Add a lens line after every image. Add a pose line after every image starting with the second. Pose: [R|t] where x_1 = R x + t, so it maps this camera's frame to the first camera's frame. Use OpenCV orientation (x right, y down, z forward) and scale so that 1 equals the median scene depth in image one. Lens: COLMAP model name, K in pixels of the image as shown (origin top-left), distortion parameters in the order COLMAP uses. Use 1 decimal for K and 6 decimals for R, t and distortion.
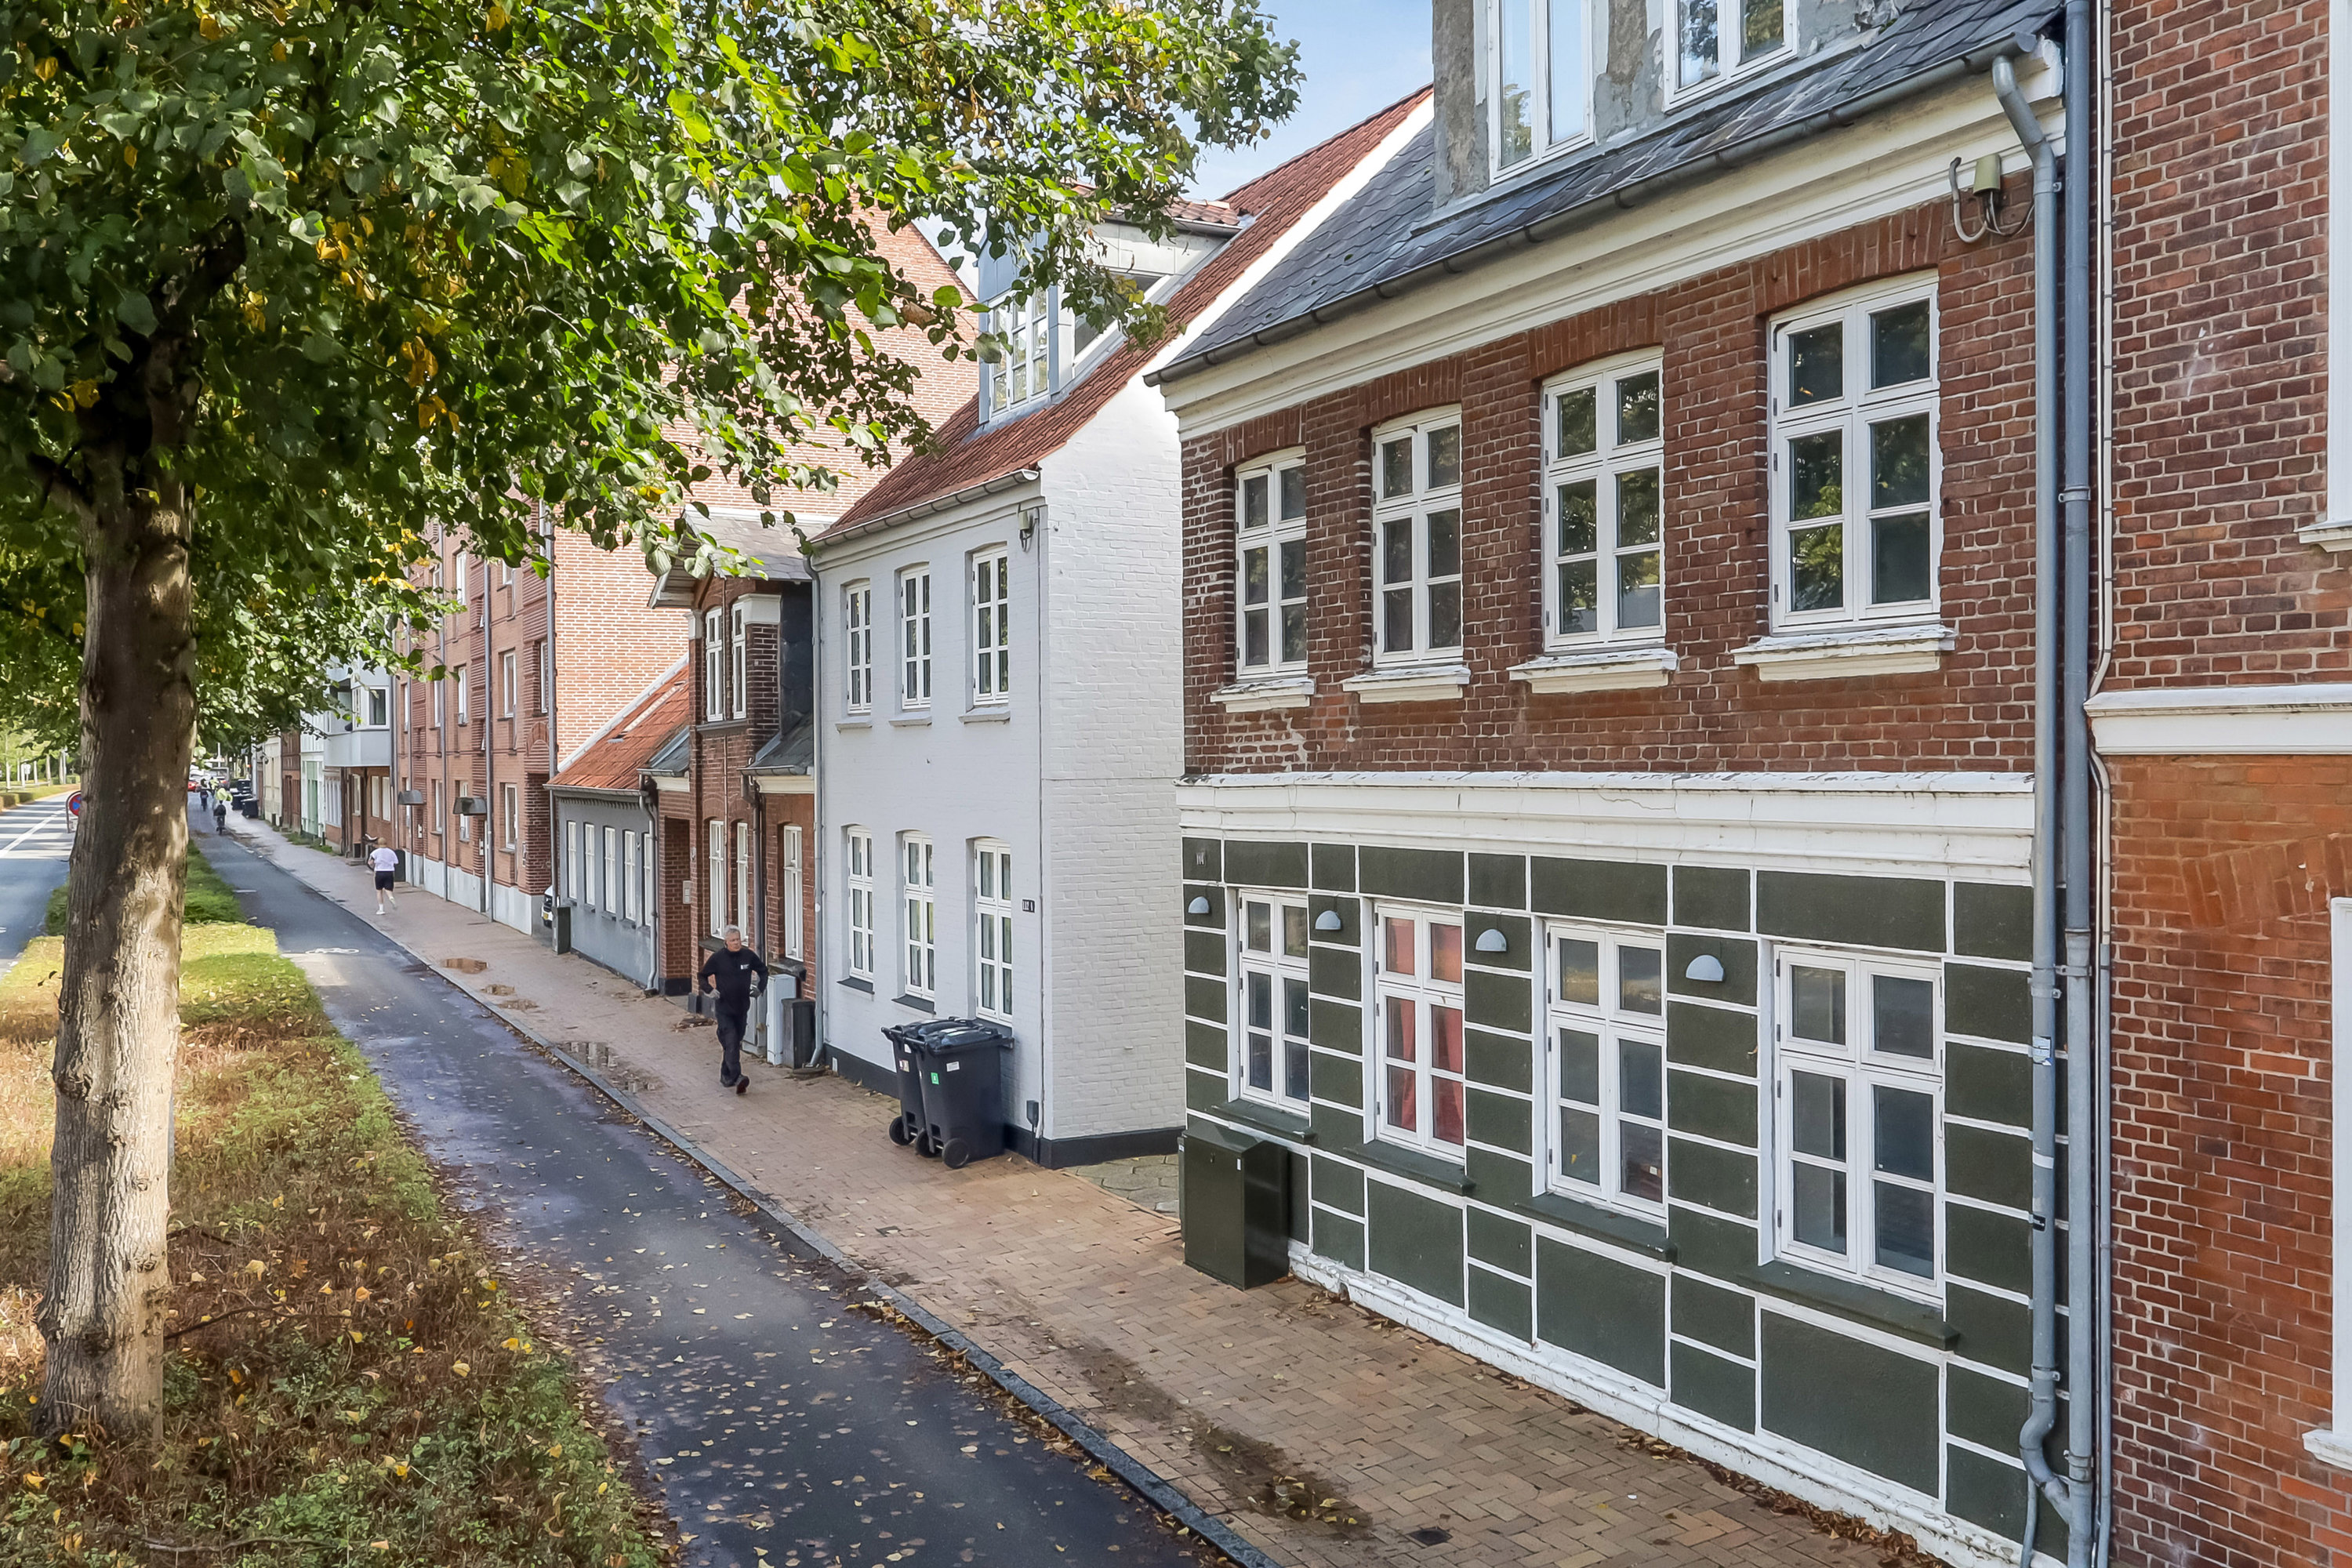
lens RADIAL K [[1406.9, 0, 1176.0], [0, 1406.9, 784.0], [0, 0, 1]] dist [-0.001486, -0.000249]
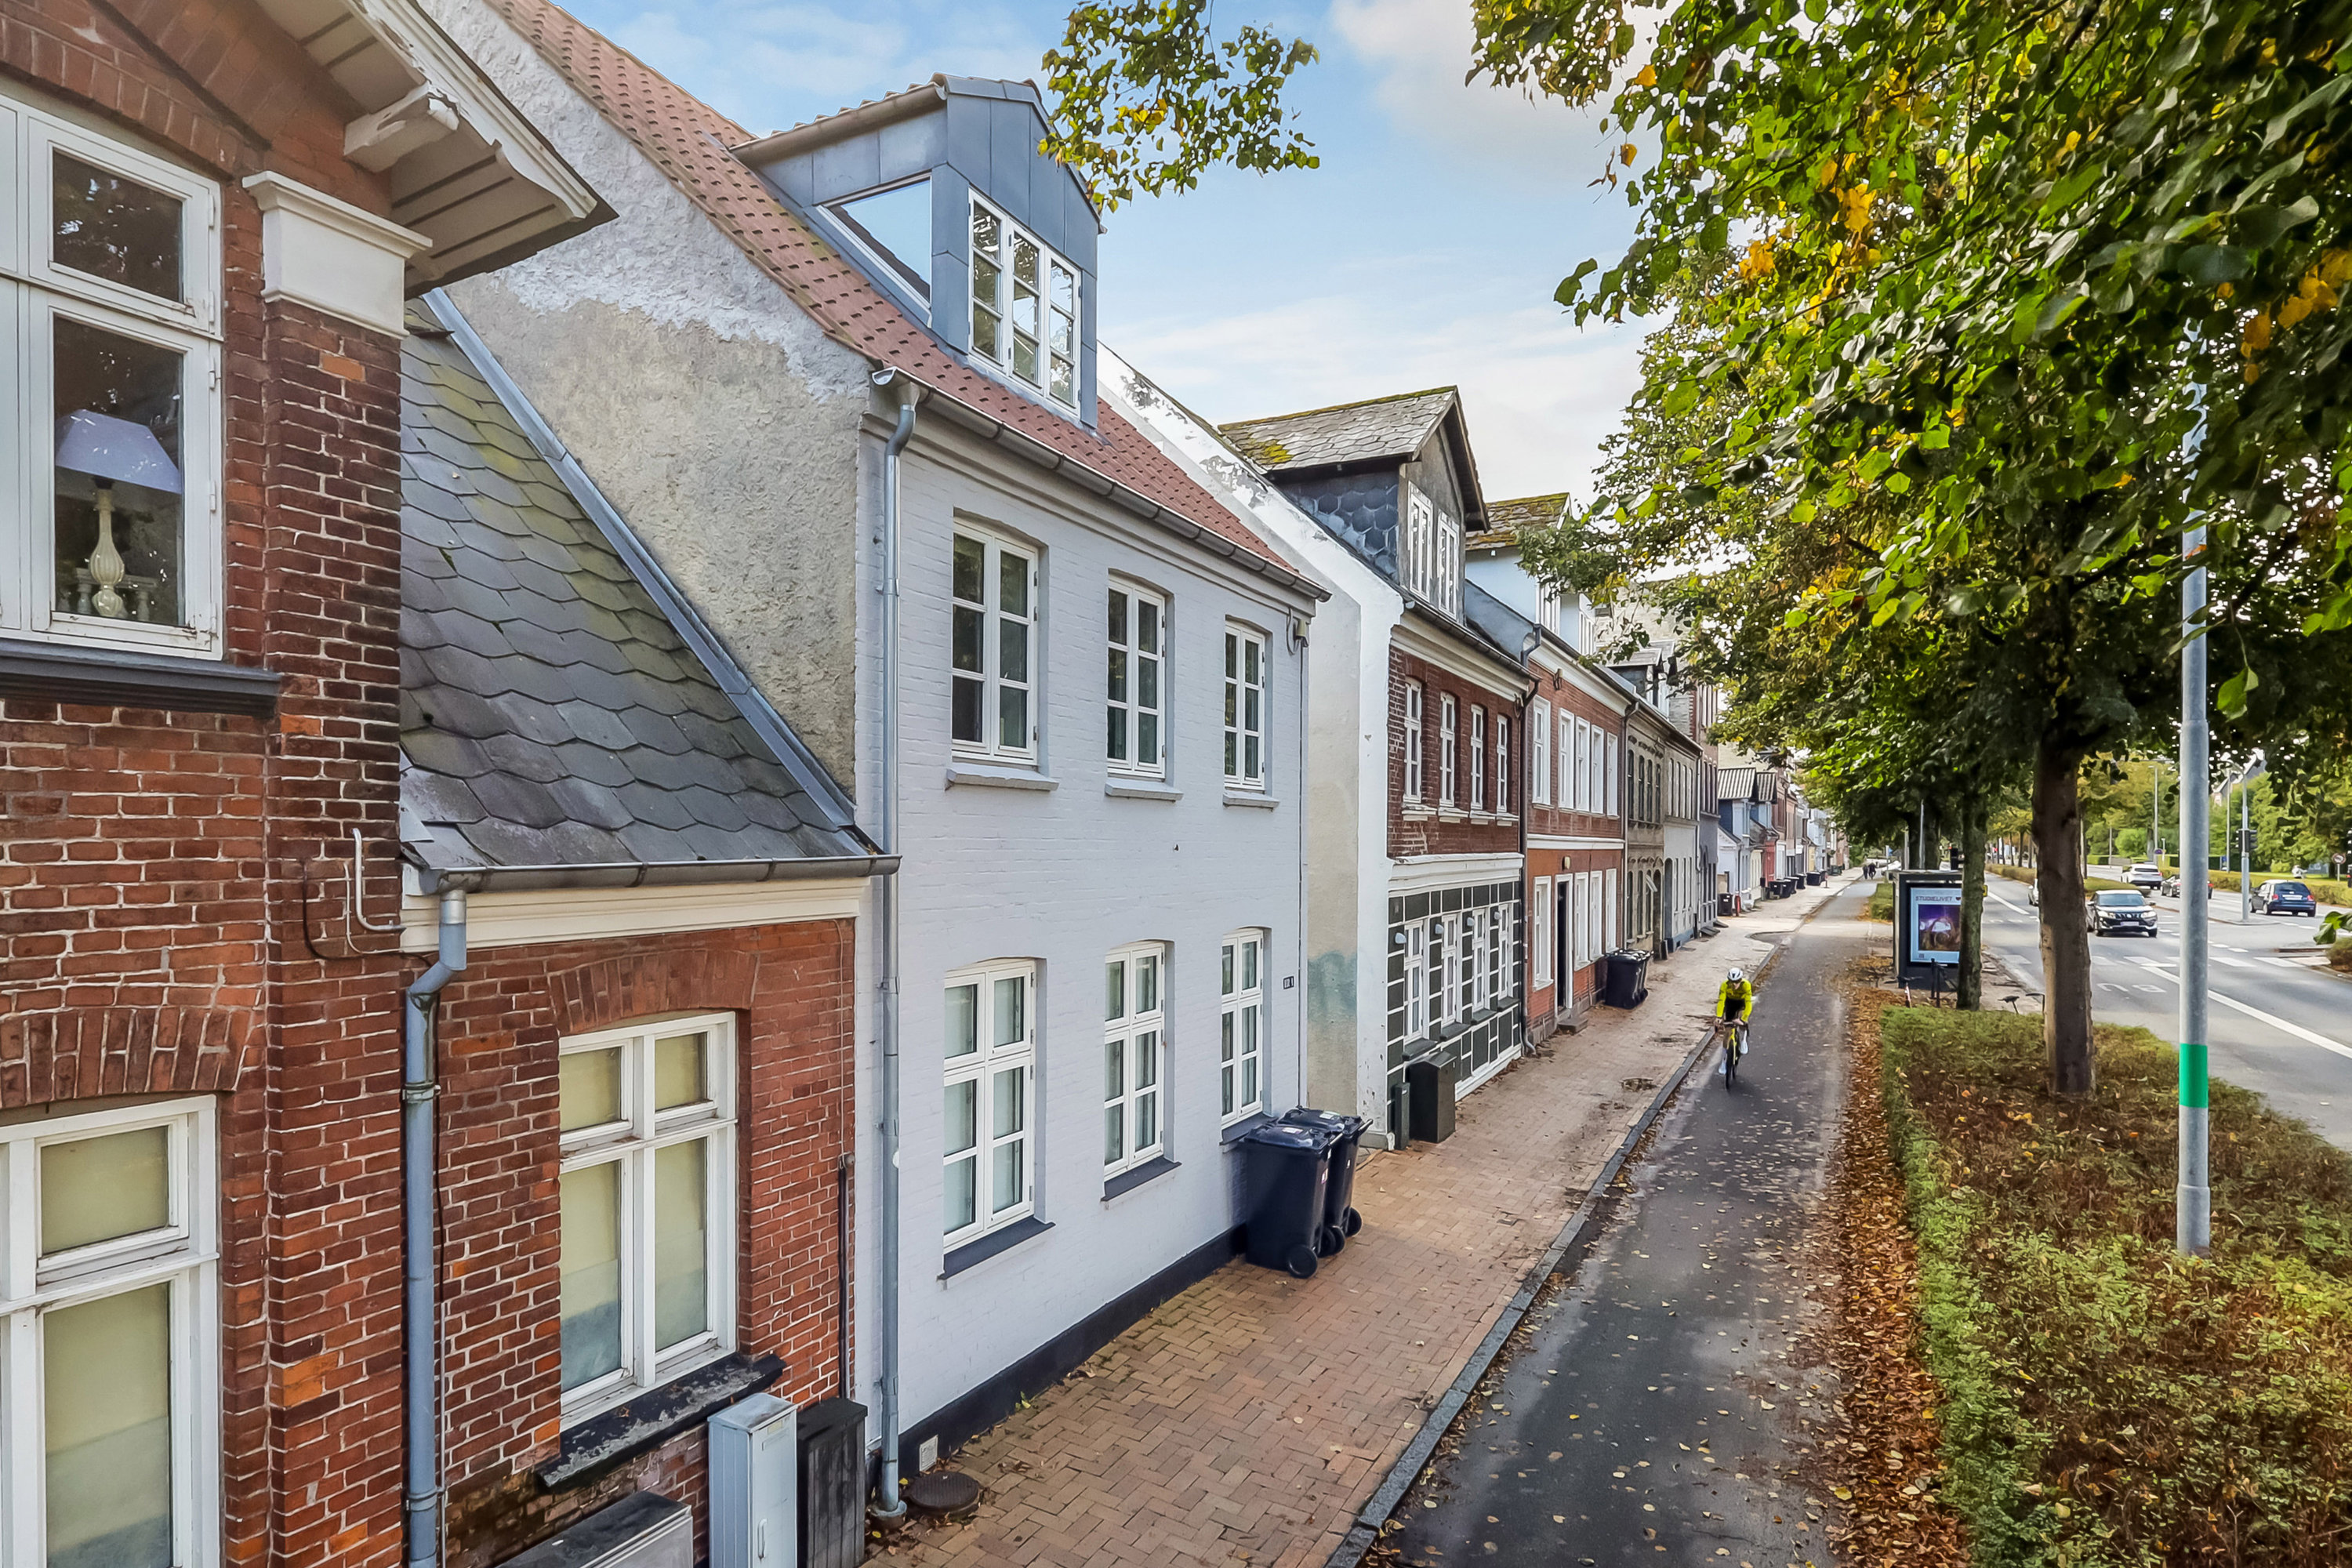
lens RADIAL K [[1141.2, 0, 1176.0], [0, 1141.2, 784.0], [0, 0, 1]] dist [0.020821, -0.000007]
pose [[-0.426879, 0.015159, 0.904182, -1.071616], [-0.022961, 0.999355, -0.027595, -0.049591], [-0.904017, -0.032541, -0.426256, 1.804223]]
